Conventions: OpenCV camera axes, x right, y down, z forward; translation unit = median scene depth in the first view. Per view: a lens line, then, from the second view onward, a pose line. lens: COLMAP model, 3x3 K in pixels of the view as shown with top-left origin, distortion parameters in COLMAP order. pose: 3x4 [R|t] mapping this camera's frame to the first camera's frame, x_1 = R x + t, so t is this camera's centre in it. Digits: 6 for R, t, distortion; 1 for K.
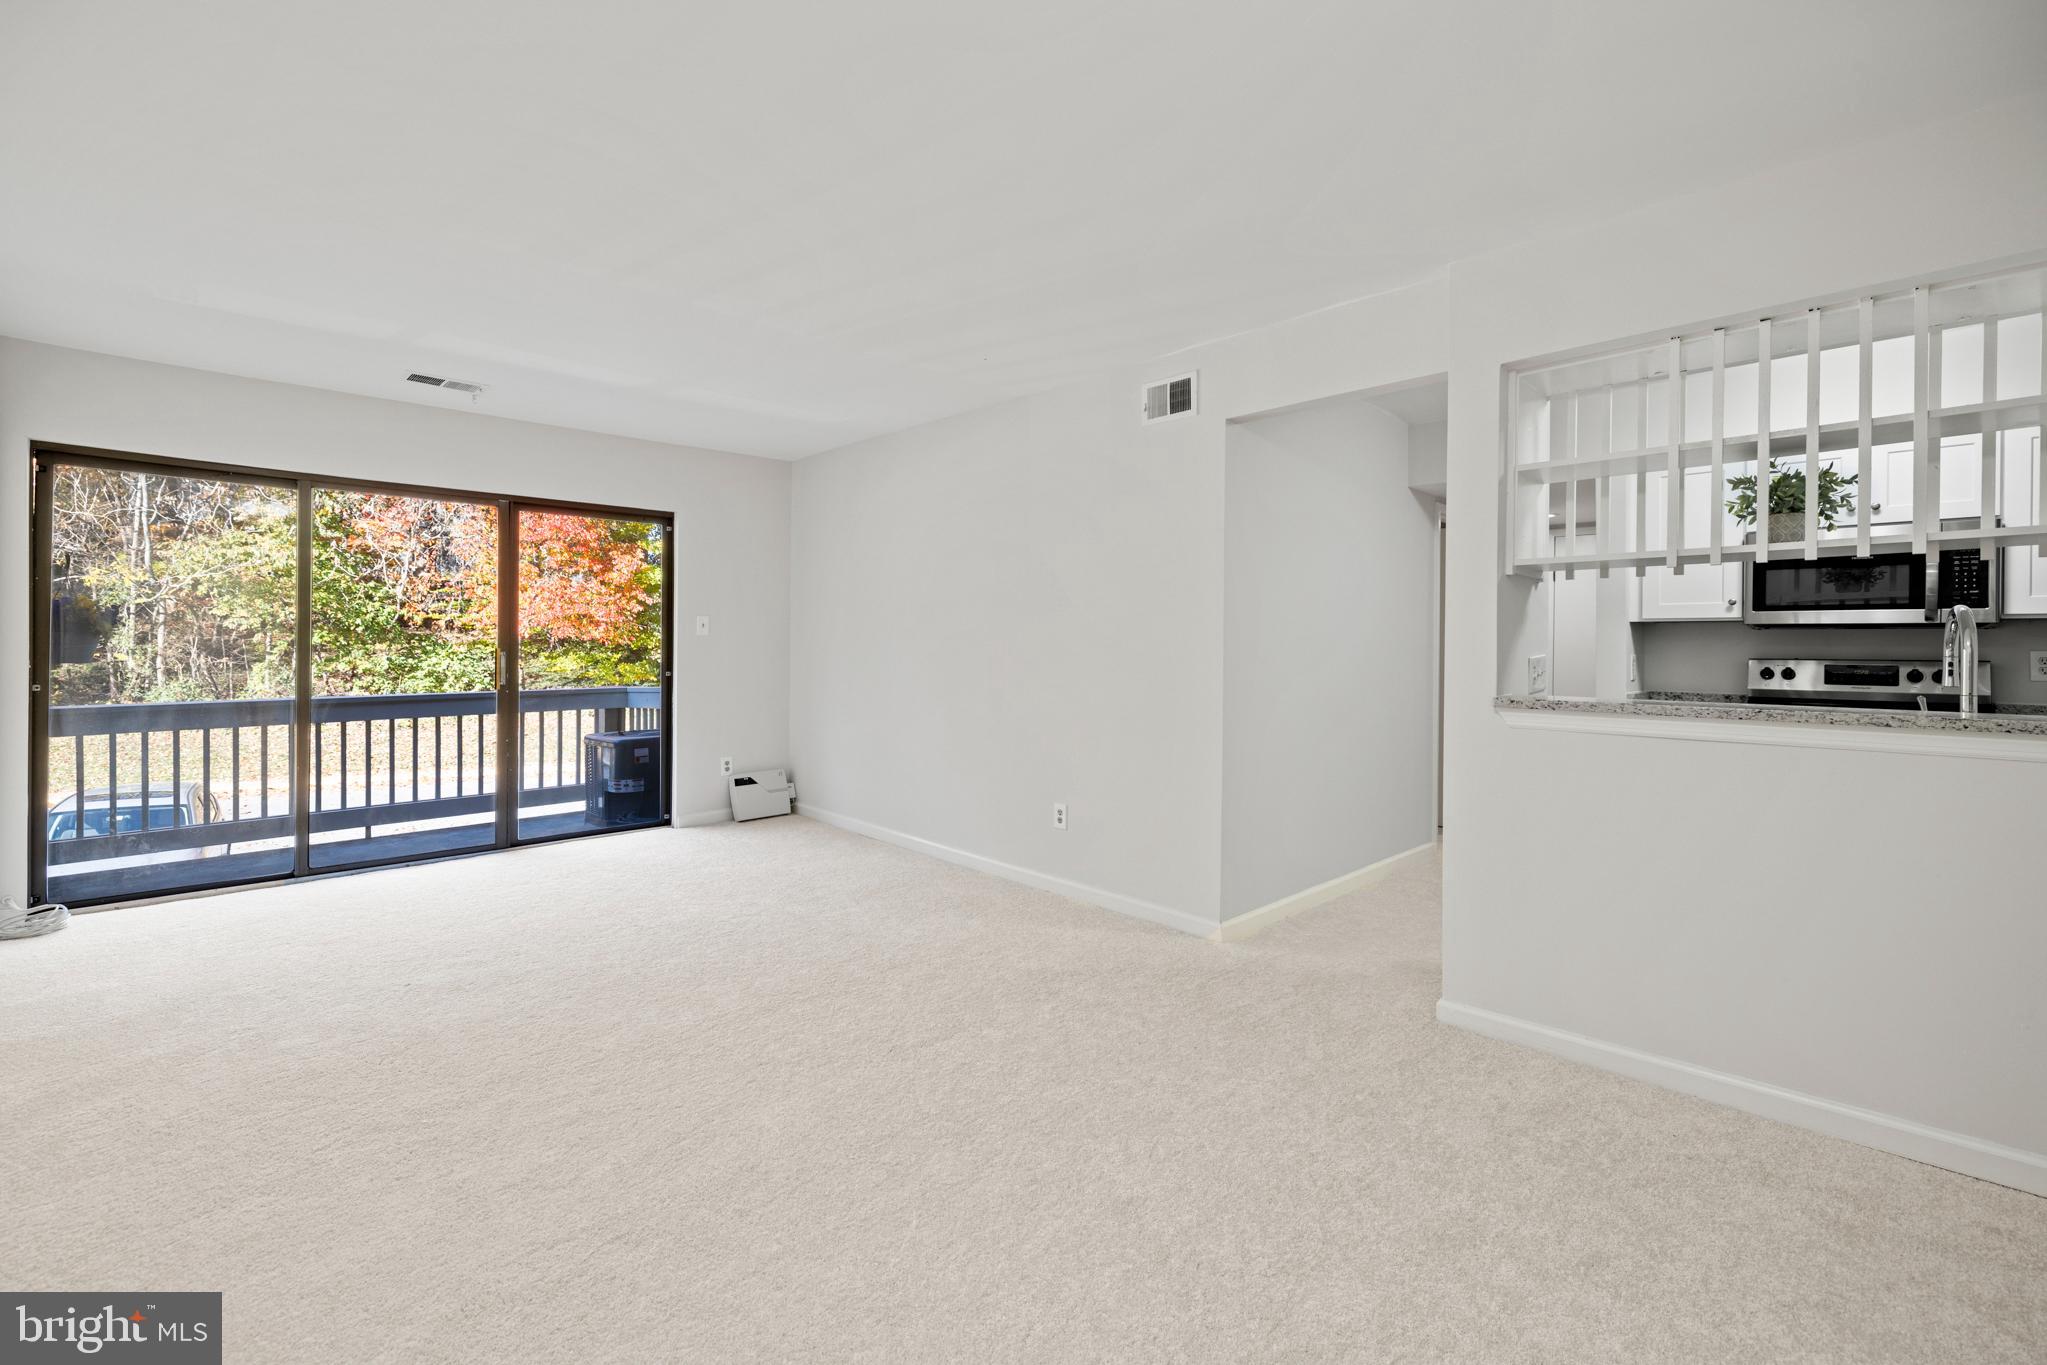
lens RADIAL K [[867.5, 0, 1021.1], [0, 867.5, 643.1], [0, 0, 1]] dist [0.002615, 0.000185]
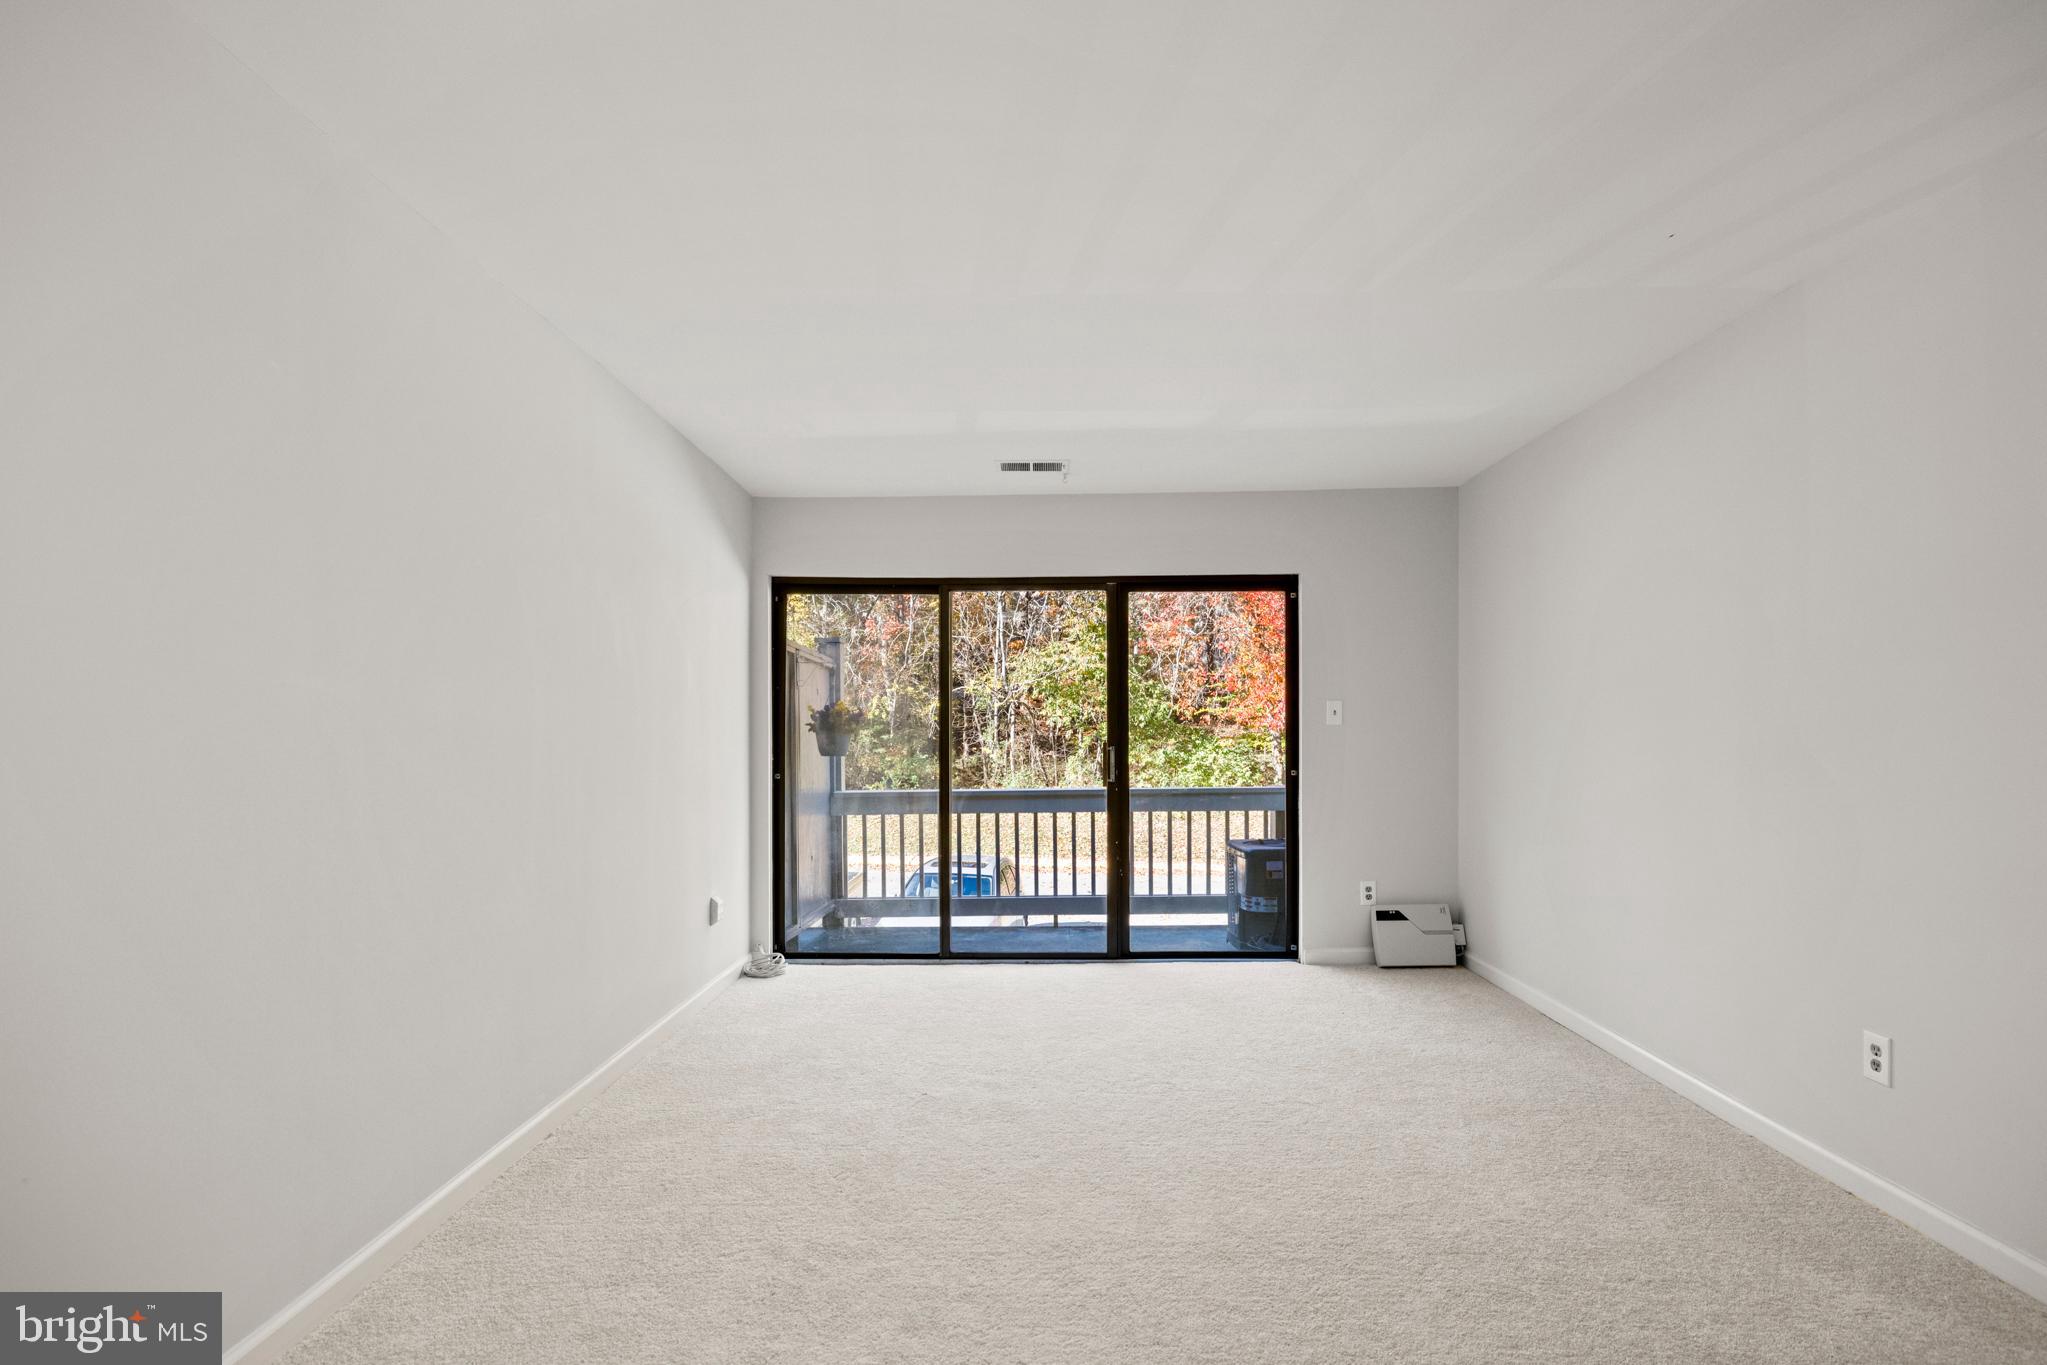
lens RADIAL K [[1013.0, 0, 1011.8], [0, 1013.0, 721.8], [0, 0, 1]] dist [0.009237, -0.002081]
pose [[0.709128, -0.018993, -0.704824, 0.051448], [0.009707, 0.999805, -0.017176, 0.001168], [0.705013, 0.005338, 0.709174, 0.089044]]
